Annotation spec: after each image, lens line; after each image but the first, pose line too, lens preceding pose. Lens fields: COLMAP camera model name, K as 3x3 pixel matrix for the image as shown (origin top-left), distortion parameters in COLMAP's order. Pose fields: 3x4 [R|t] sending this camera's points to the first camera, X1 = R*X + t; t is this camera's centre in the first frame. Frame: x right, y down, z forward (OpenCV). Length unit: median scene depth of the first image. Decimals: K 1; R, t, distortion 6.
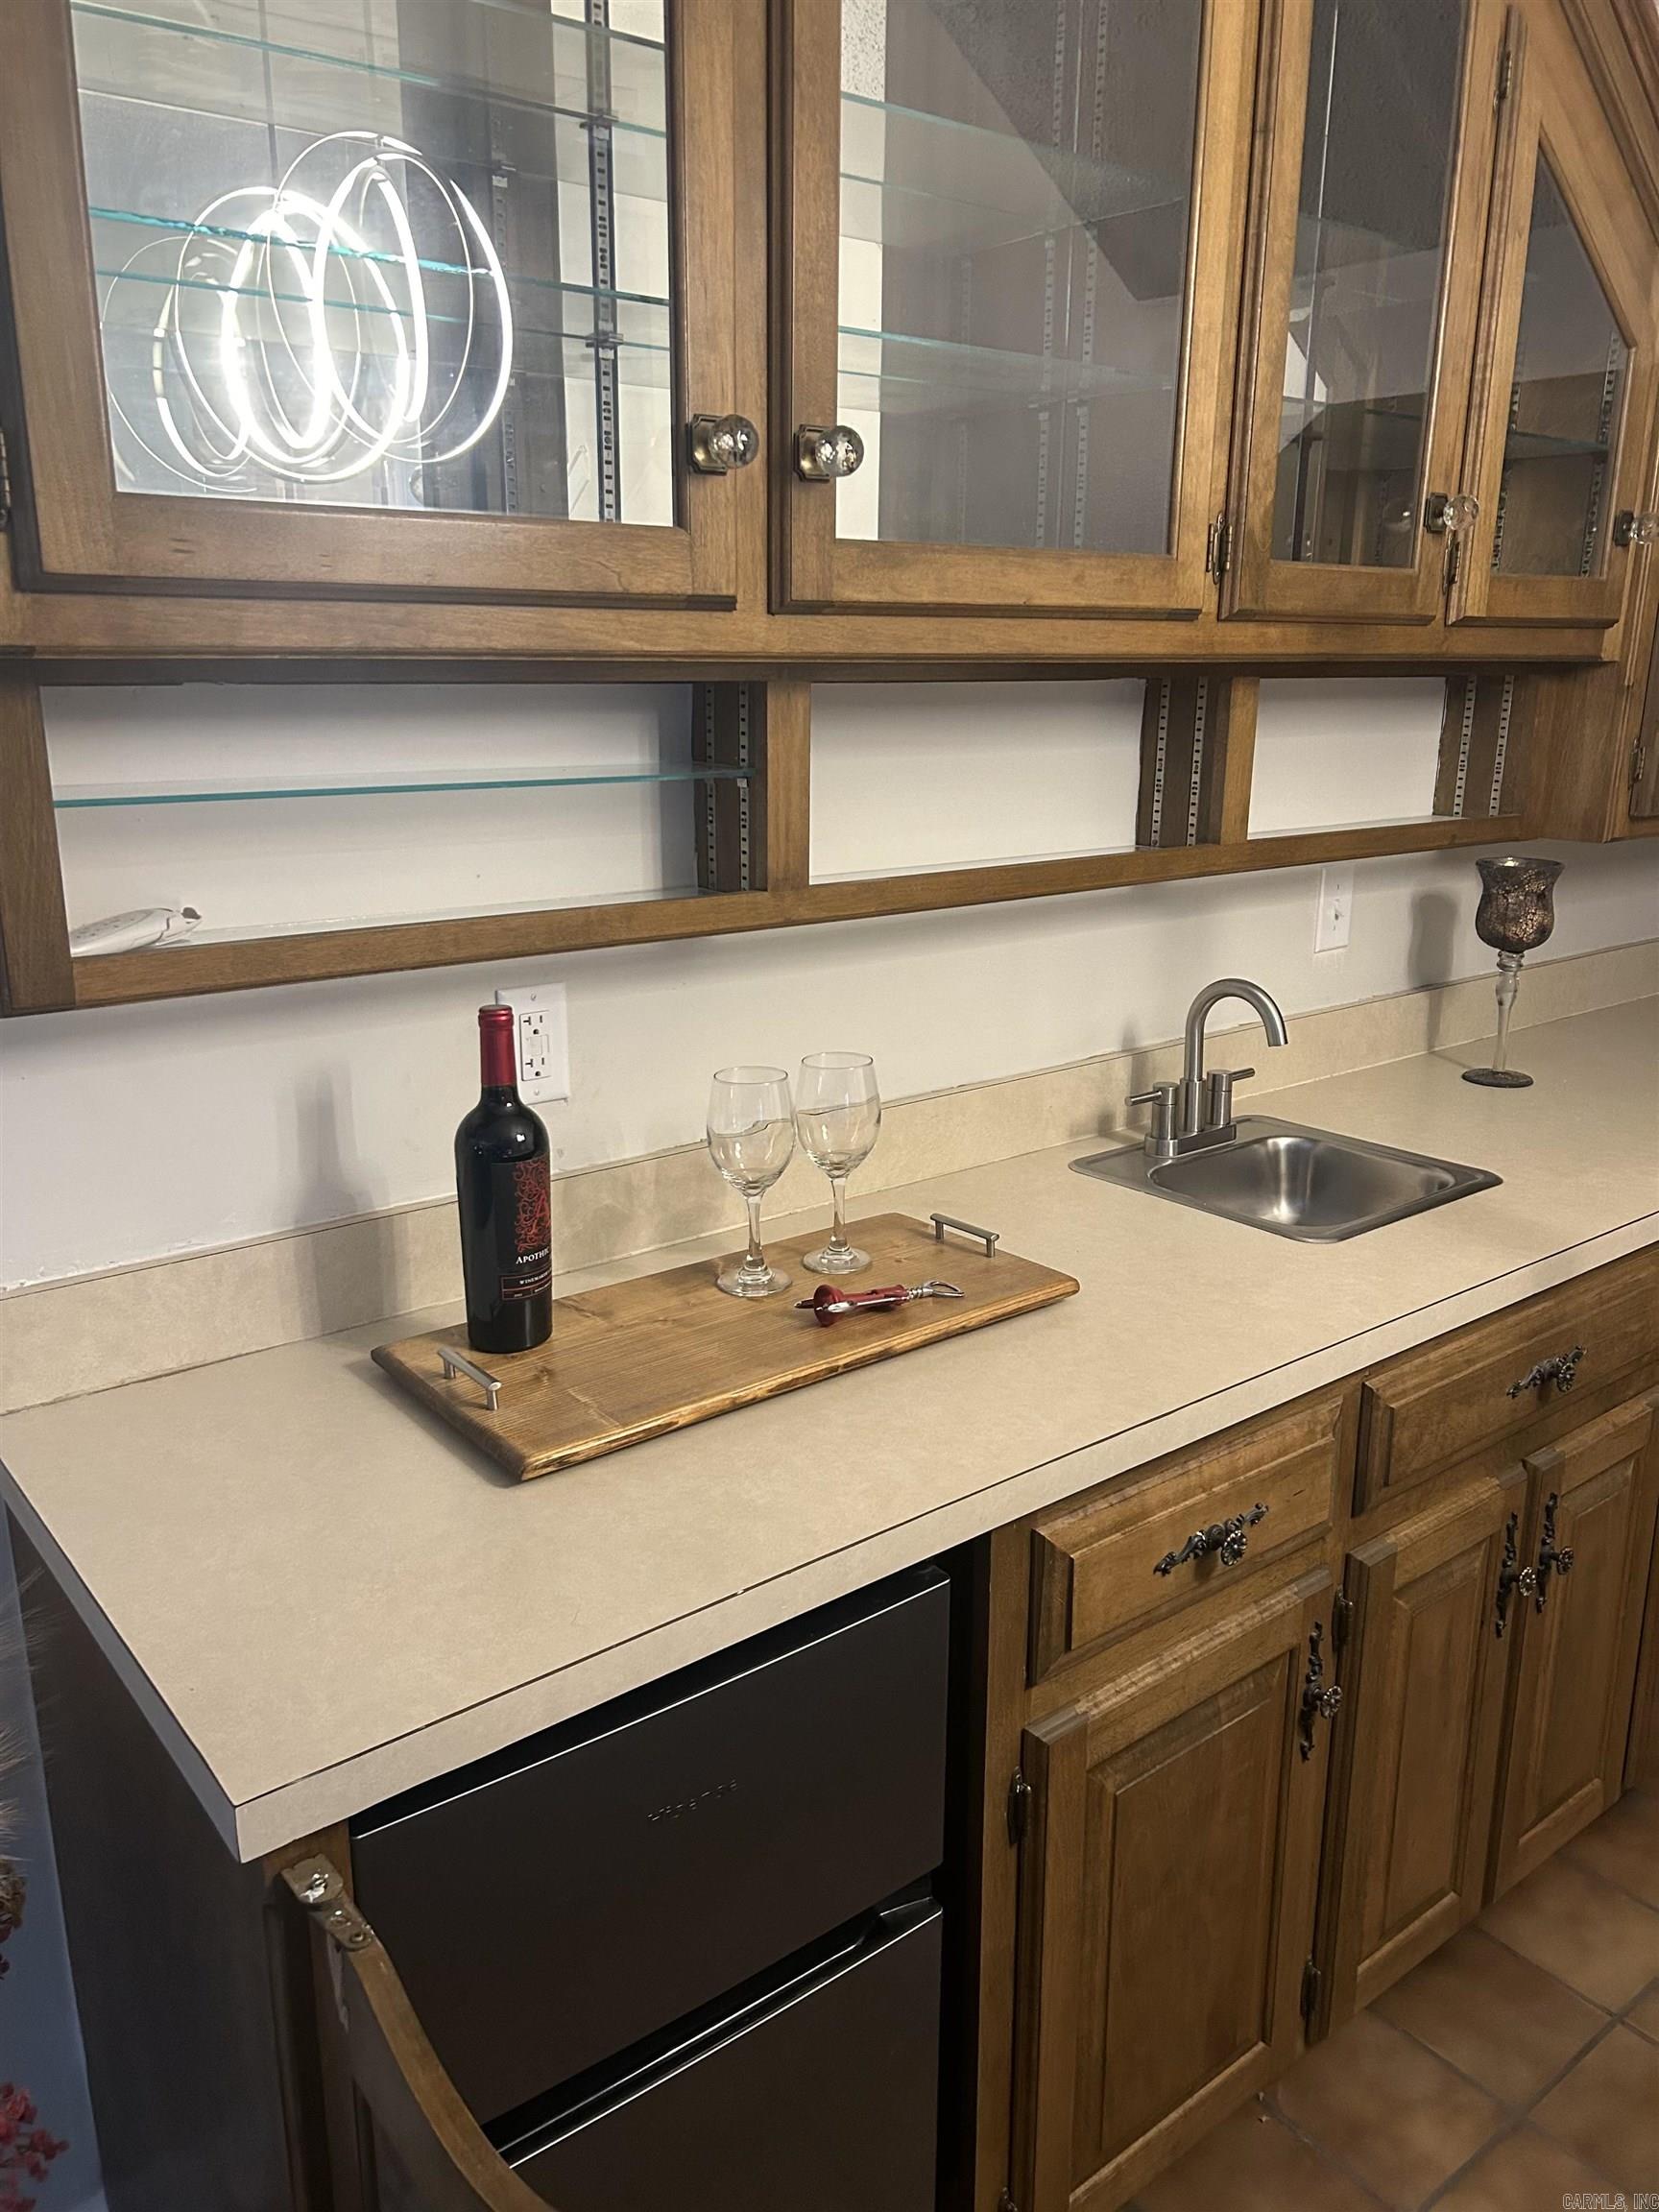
lens RADIAL K [[1657.4, 0, 819.3], [0, 1657.4, 1081.1], [0, 0, 1]] dist [0.020764, -0.004777]
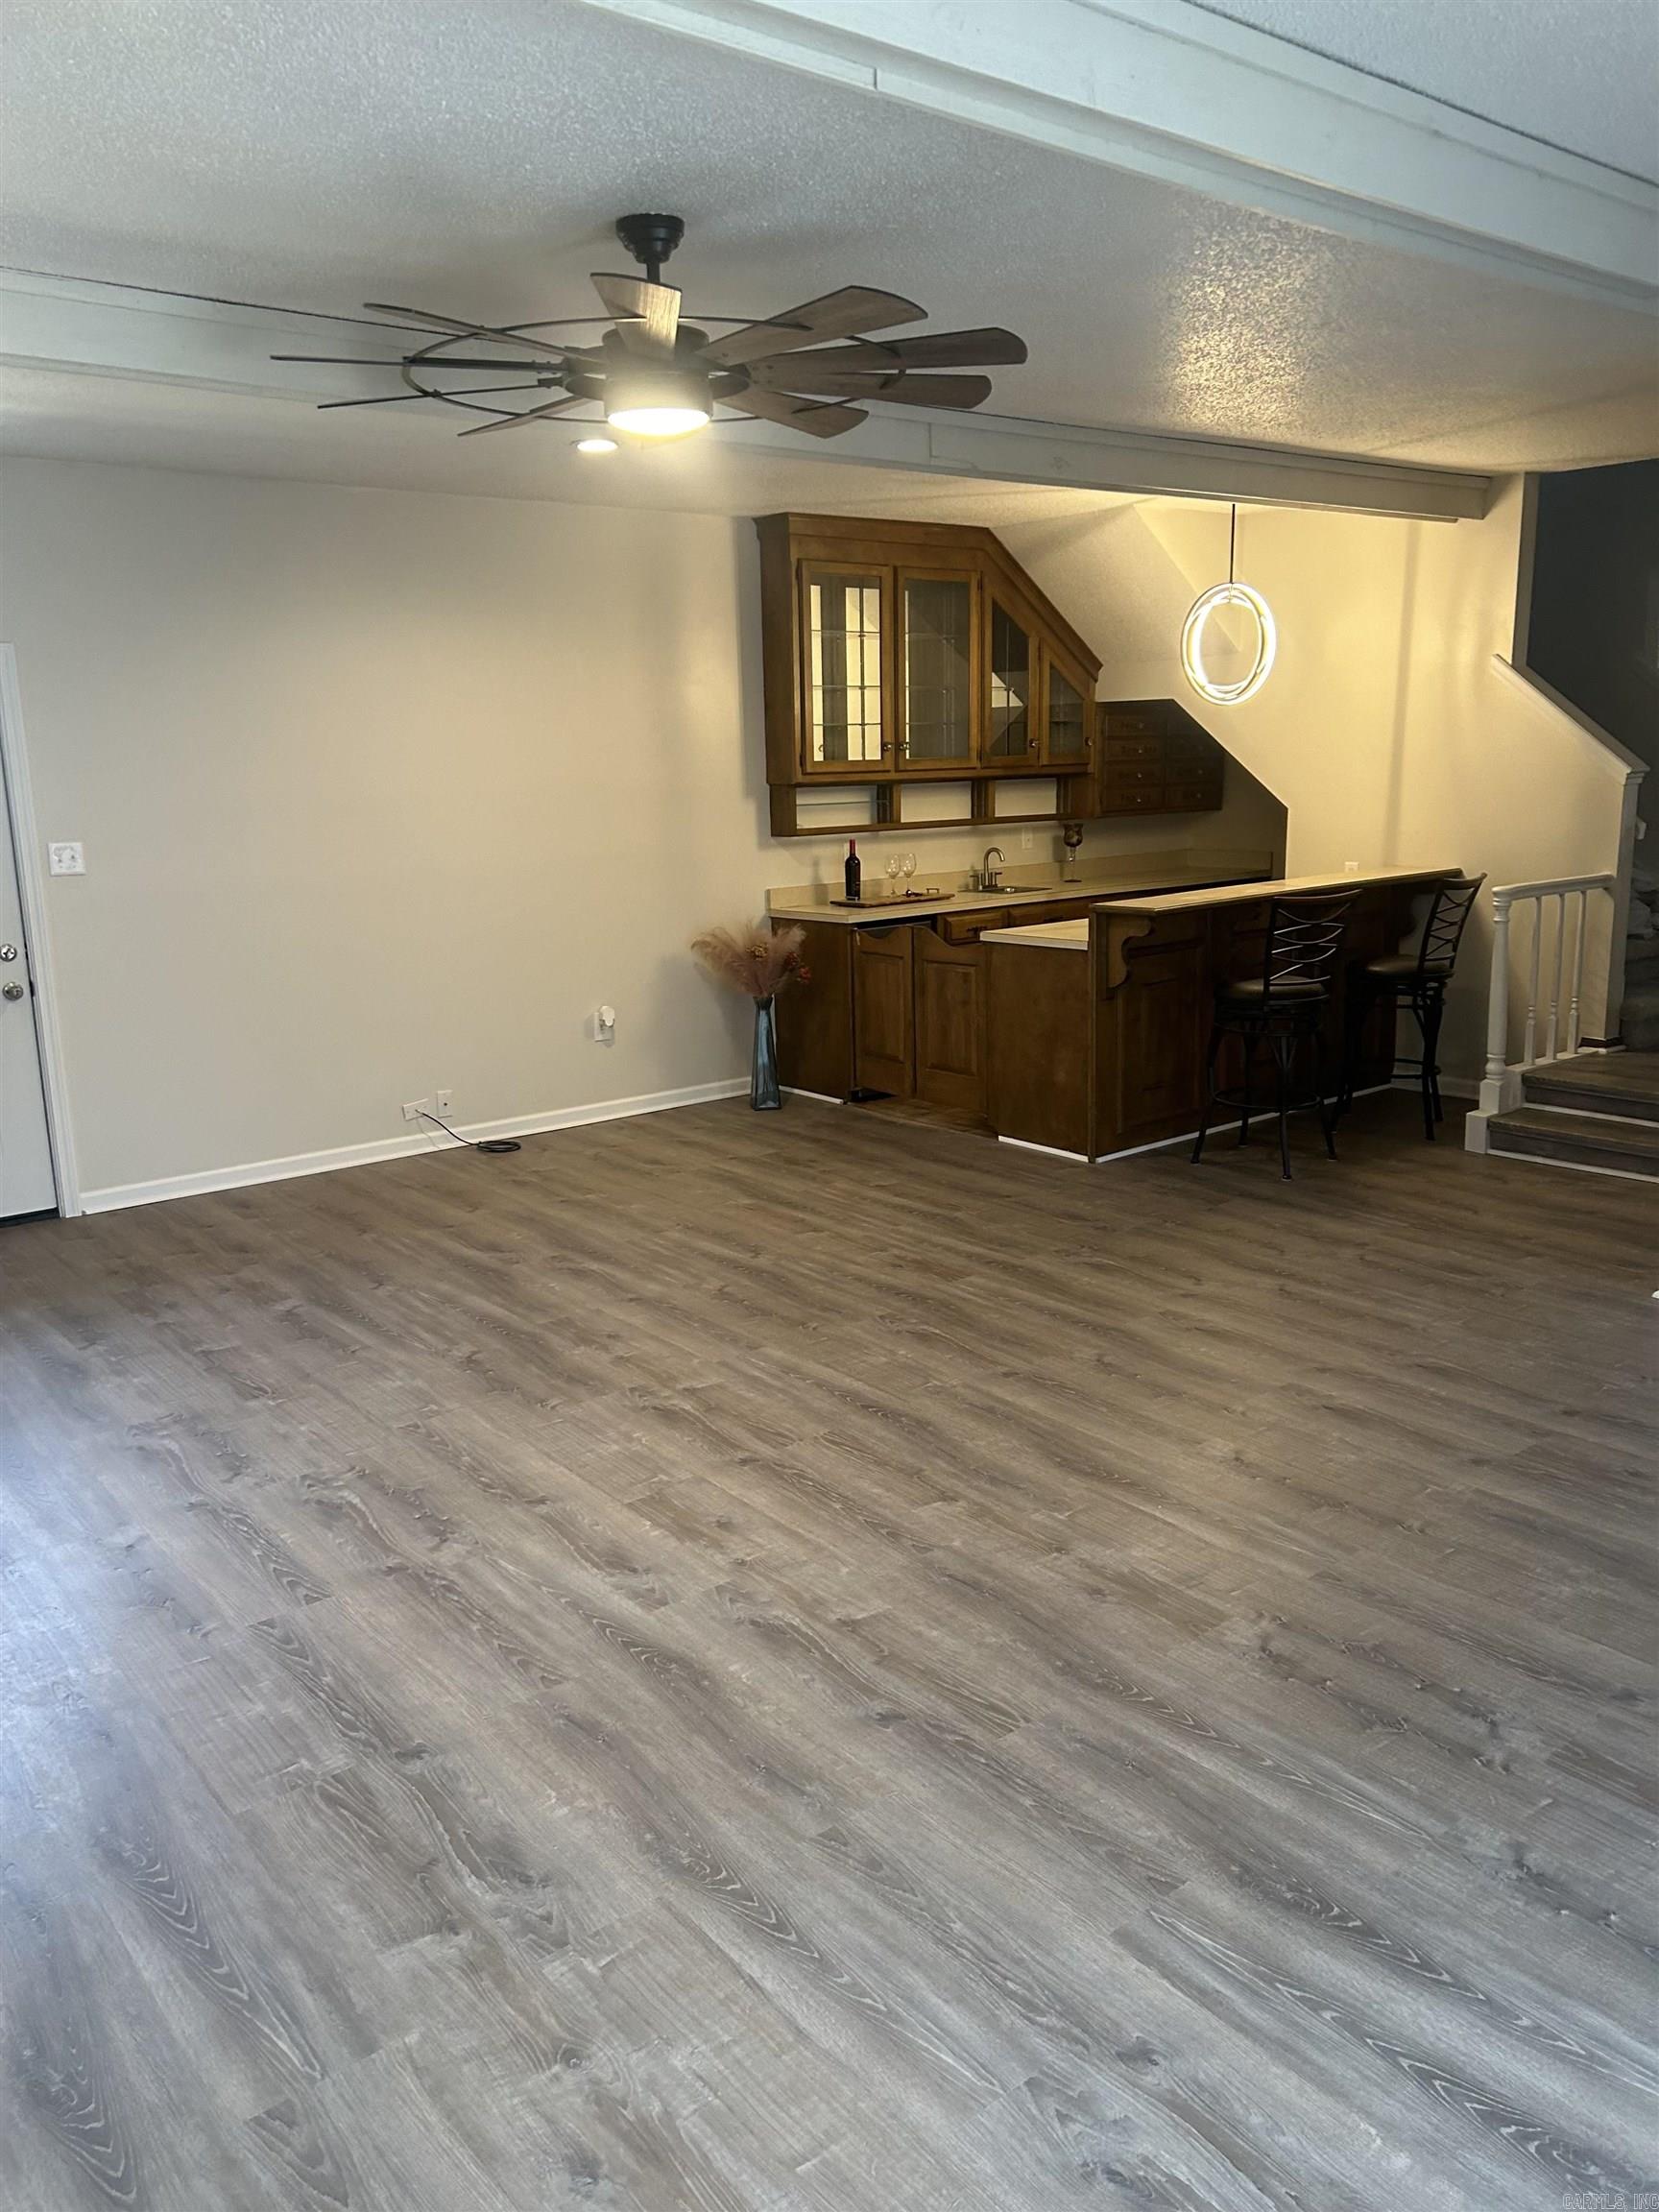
lens RADIAL K [[1635.7, 0, 829.5], [0, 1635.7, 1106.0], [0, 0, 1]] dist [0.069121, -0.000958]
pose [[0.999598, -0.025547, 0.012287, -0.266736], [0.025929, 0.999151, -0.032015, 0.782465], [-0.011459, 0.032321, 0.999412, -3.463278]]
